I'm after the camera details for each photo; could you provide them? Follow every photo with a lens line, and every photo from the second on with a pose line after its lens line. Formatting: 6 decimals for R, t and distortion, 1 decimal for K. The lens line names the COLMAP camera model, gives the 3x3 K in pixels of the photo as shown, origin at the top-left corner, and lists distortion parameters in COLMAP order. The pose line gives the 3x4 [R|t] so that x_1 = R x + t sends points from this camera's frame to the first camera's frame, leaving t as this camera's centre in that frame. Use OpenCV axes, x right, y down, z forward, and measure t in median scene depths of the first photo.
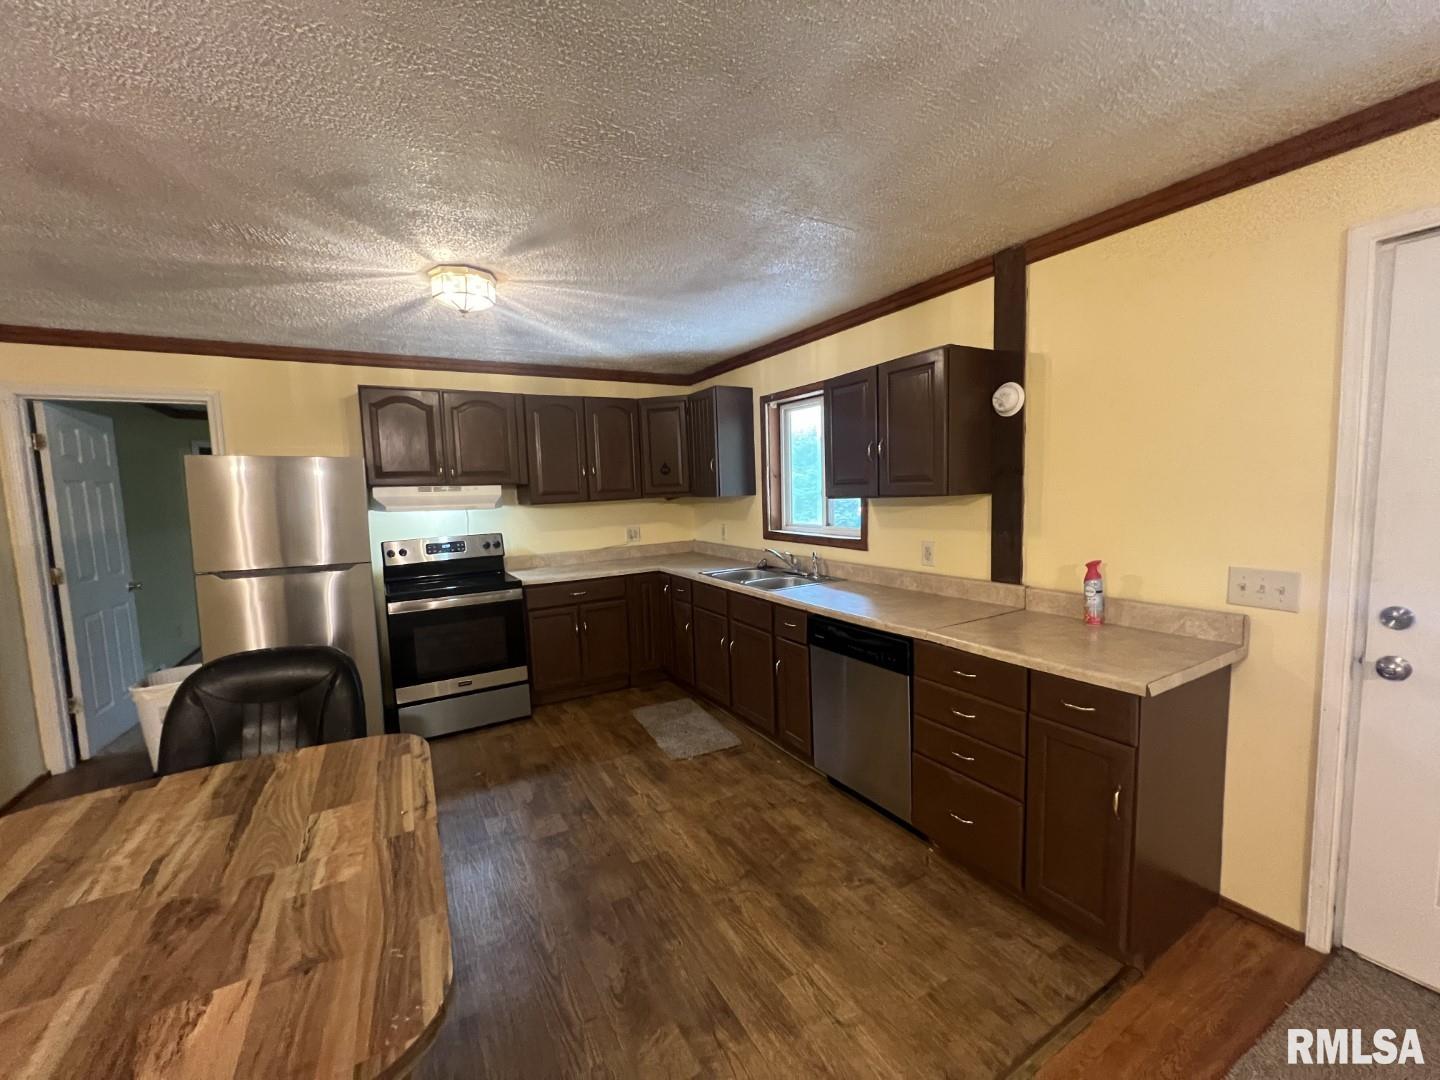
lens RADIAL K [[579.9, 0, 720.0], [0, 579.9, 540.0], [0, 0, 1]] dist [-0.001523, -0.000123]
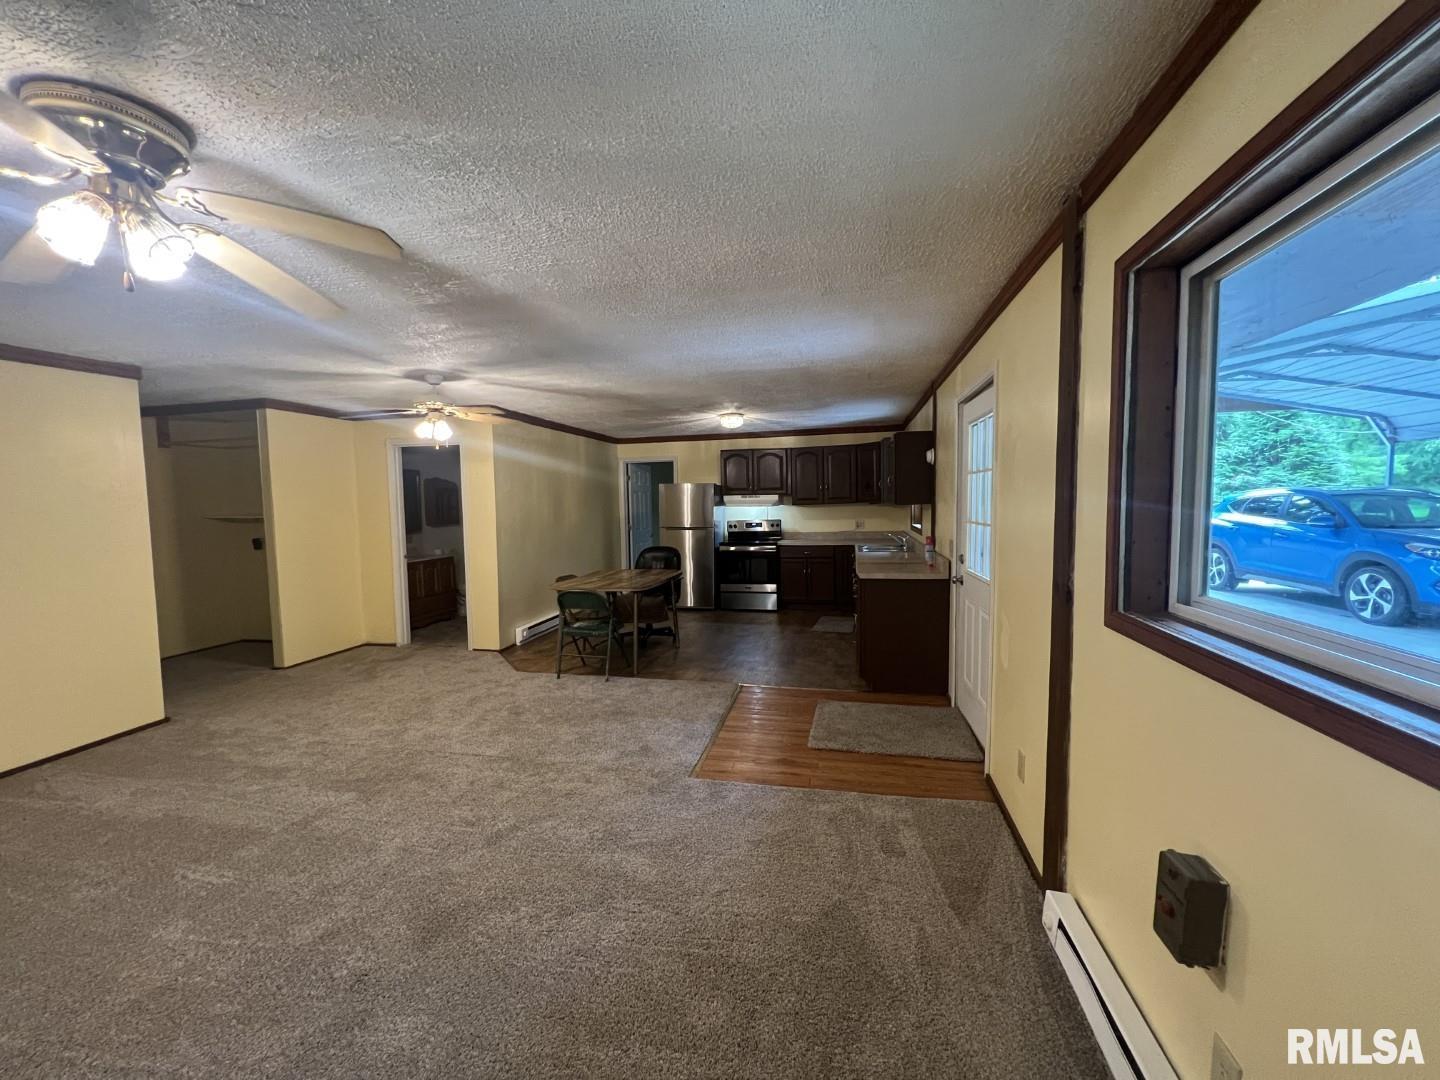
lens RADIAL K [[579.4, 0, 720.0], [0, 579.4, 540.0], [0, 0, 1]] dist [0.000759, 0.000299]
pose [[0.730984, 0.063175, -0.679465, 1.101521], [-0.064917, 0.997627, 0.022917, 0.035368], [0.679300, 0.027356, 0.733350, -0.767339]]
